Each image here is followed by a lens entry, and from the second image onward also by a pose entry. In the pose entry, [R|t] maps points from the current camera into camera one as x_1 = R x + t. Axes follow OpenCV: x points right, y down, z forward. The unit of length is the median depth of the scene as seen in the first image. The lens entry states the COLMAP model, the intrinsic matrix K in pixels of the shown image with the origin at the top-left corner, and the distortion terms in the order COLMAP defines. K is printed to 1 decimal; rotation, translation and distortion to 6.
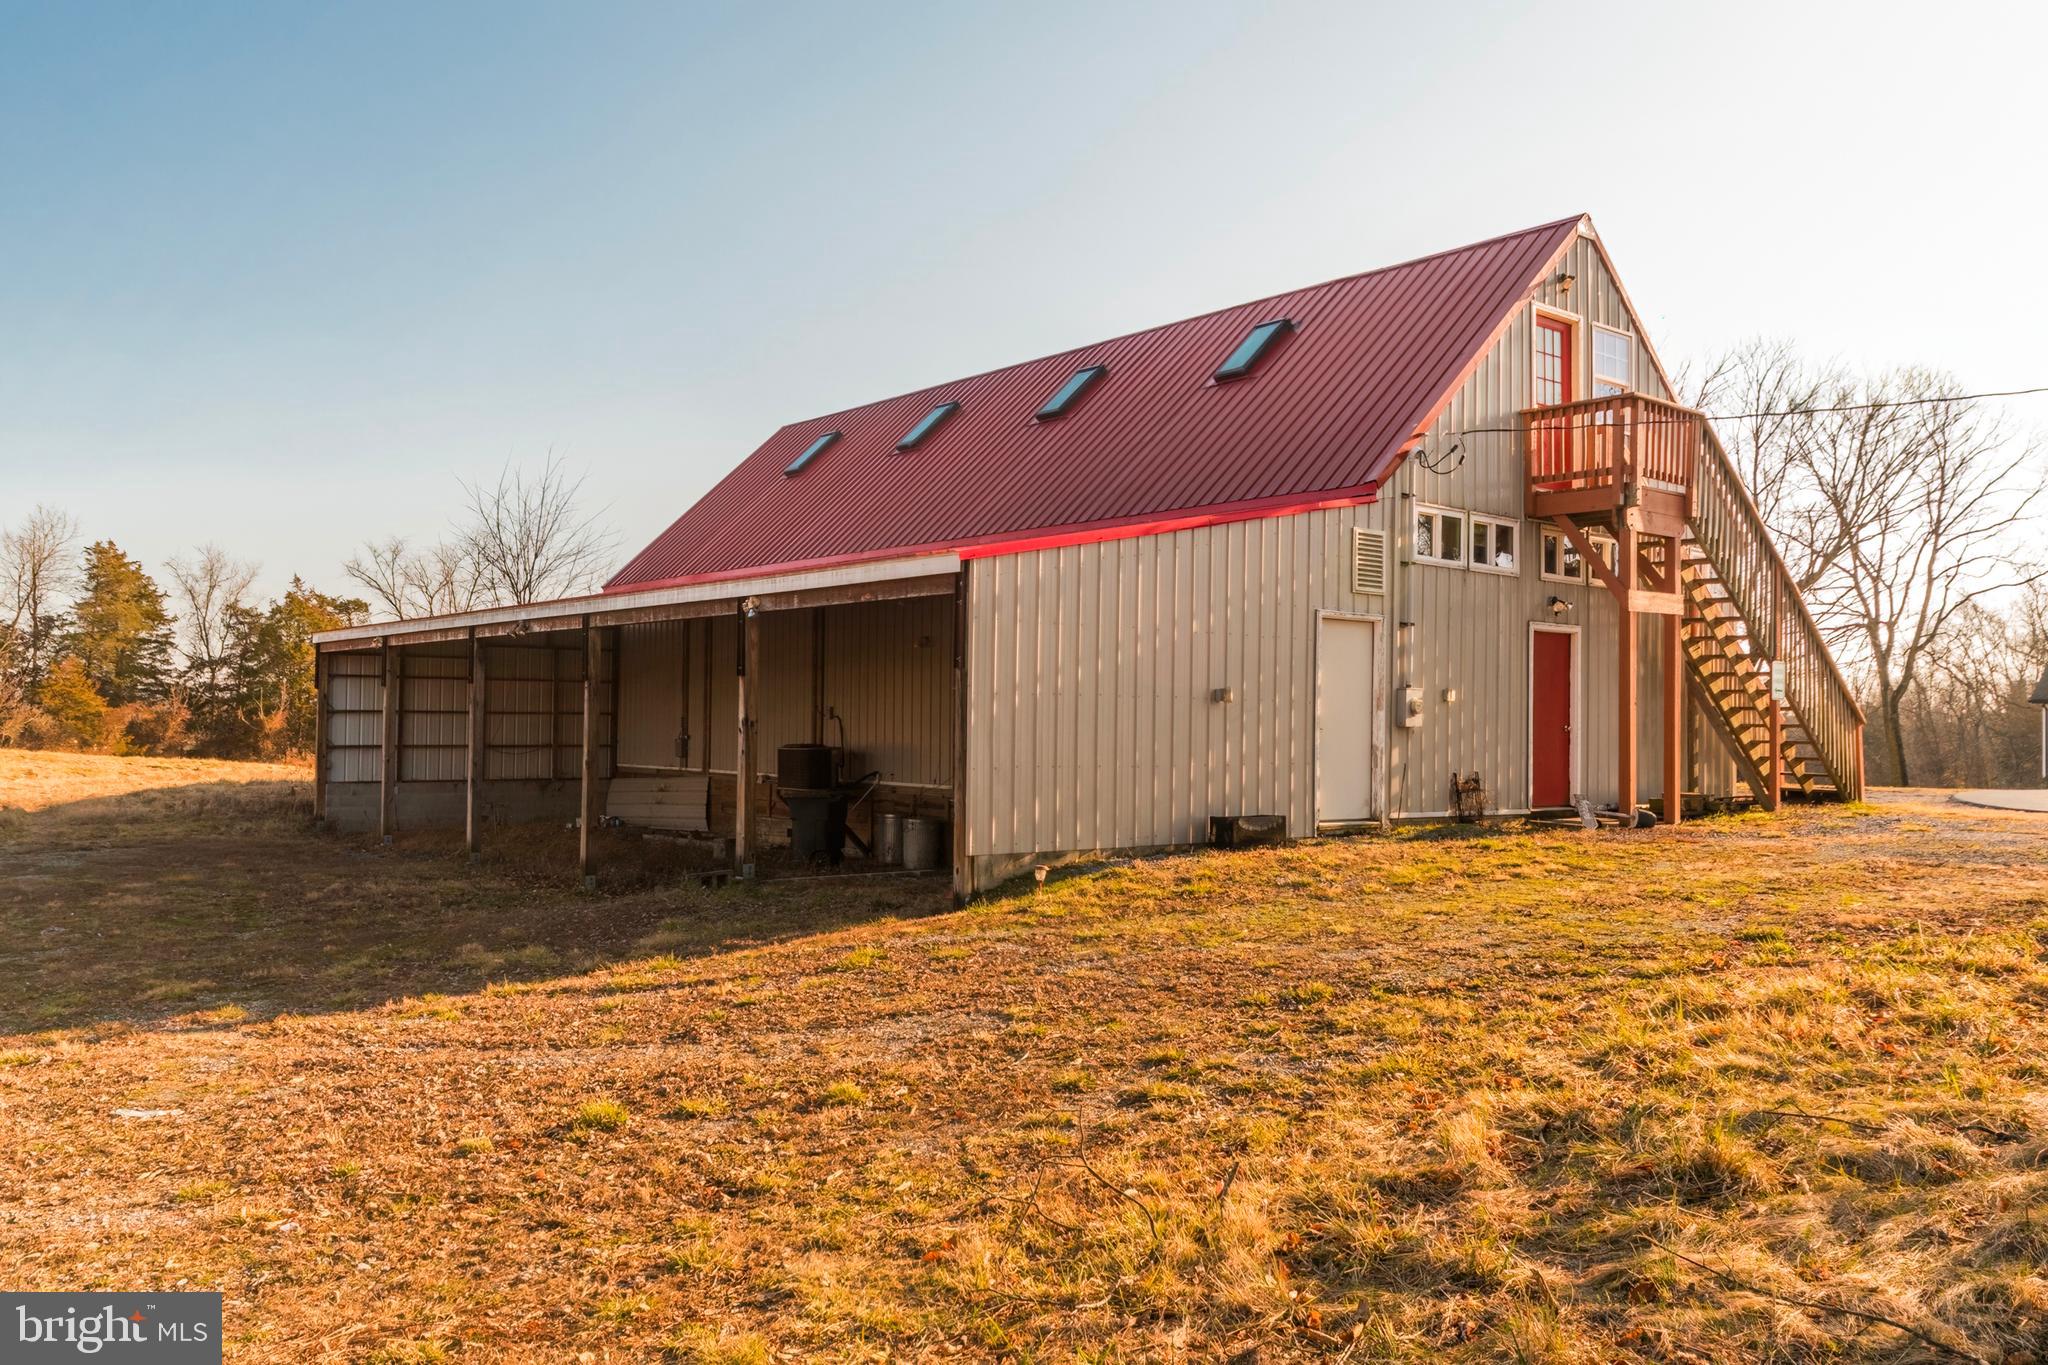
lens RADIAL K [[1583.6, 0, 1021.7], [0, 1583.6, 683.3], [0, 0, 1]] dist [0.026302, -0.001154]
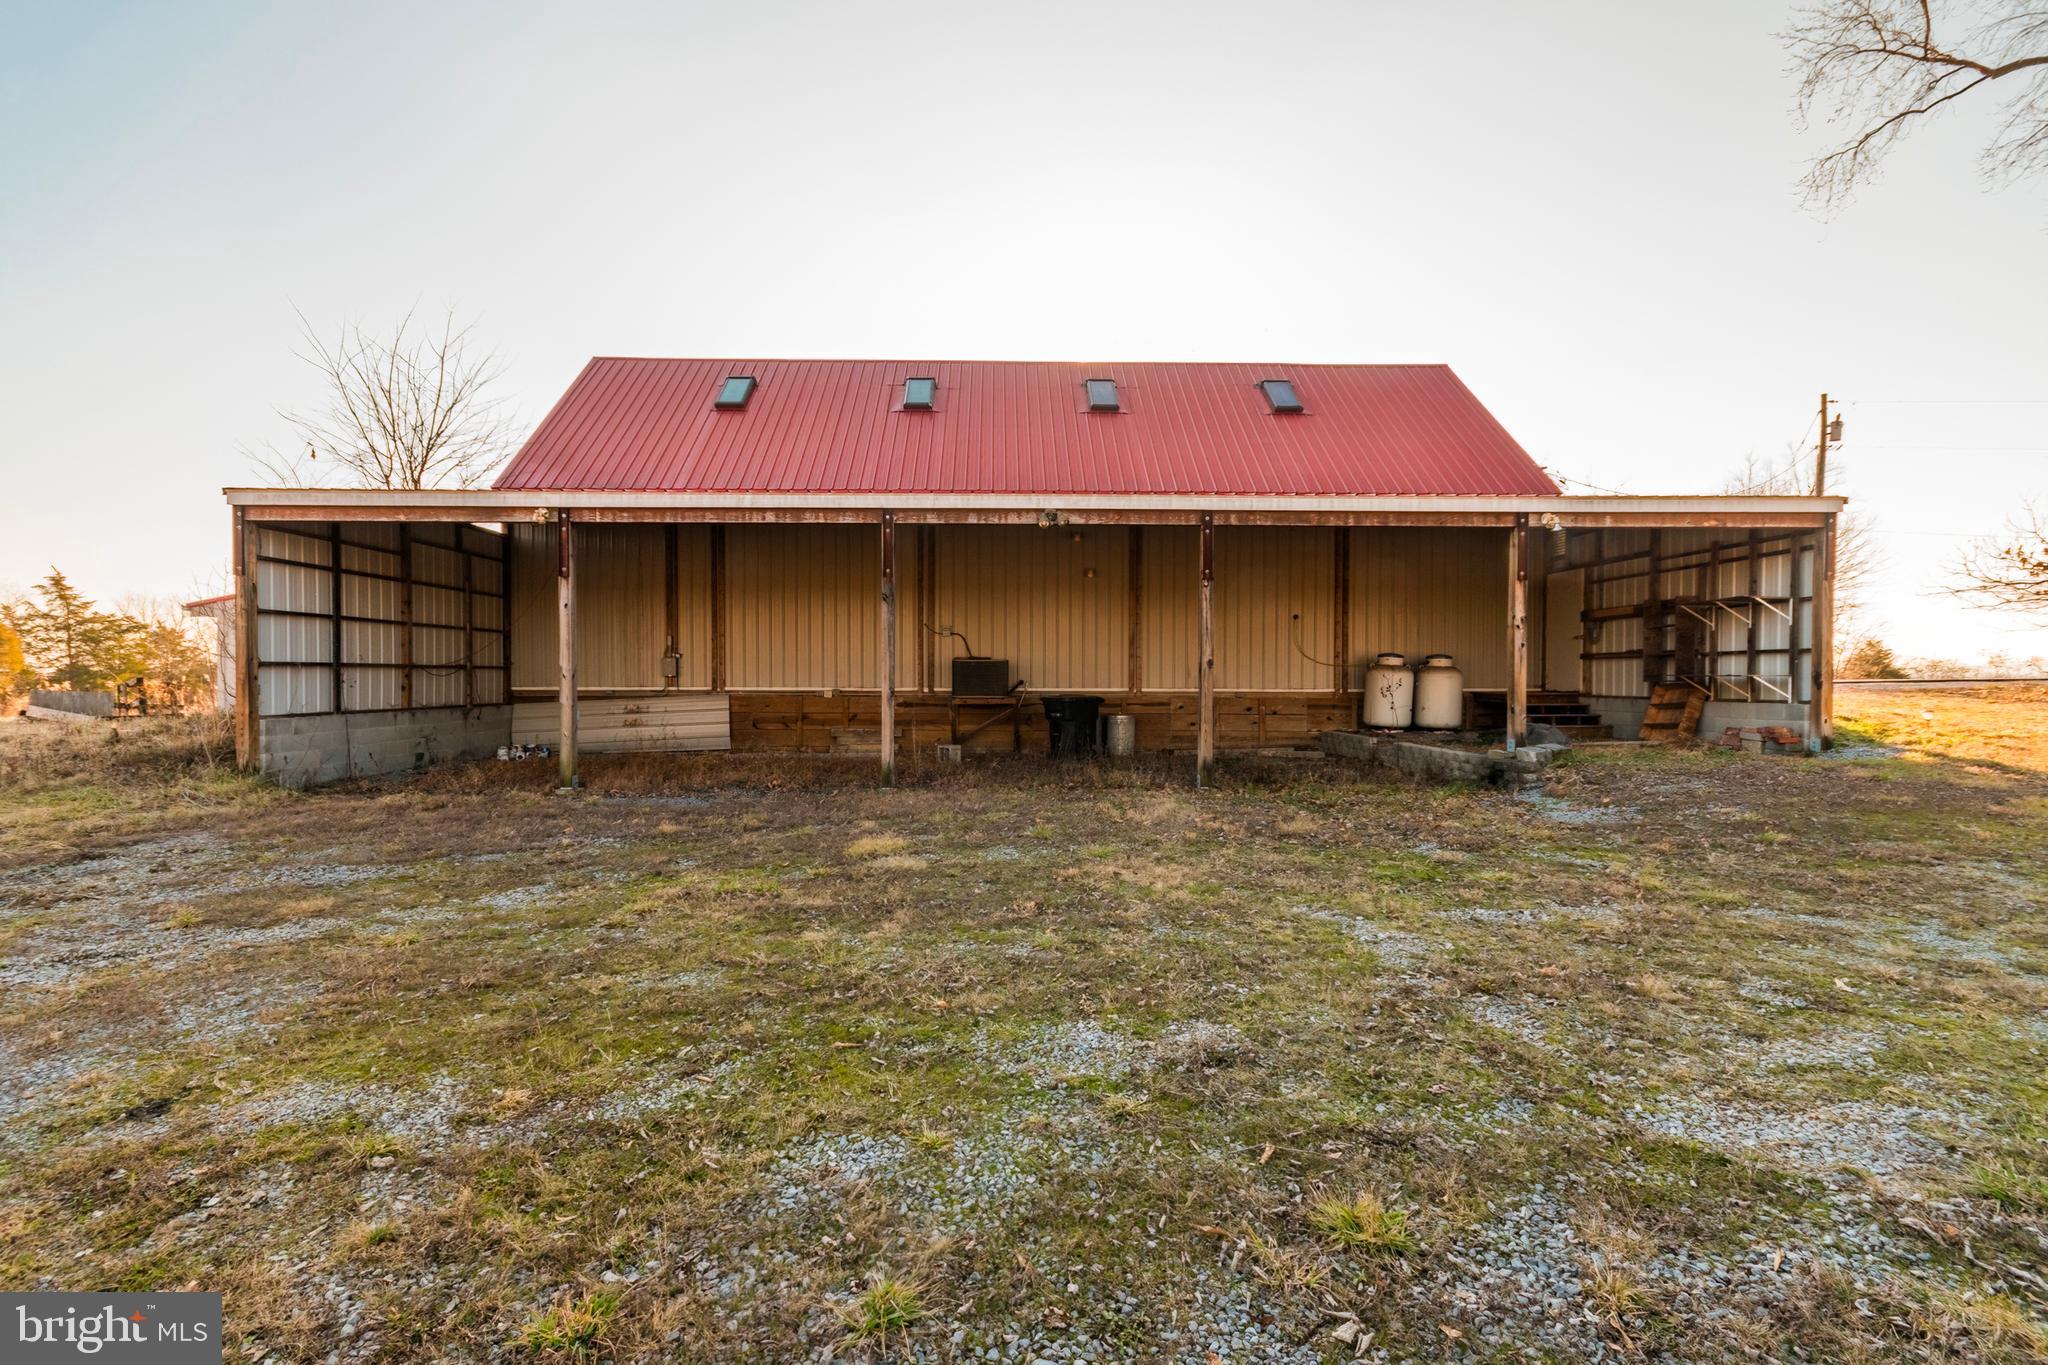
lens RADIAL K [[891.4, 0, 1022.7], [0, 891.4, 684.0], [0, 0, 1]] dist [0.006550, 0.000573]
pose [[0.613588, -0.015249, 0.789479, -0.523518], [-0.013263, 0.999473, 0.029613, 0.032452], [-0.789515, -0.028641, 0.613063, 0.499820]]
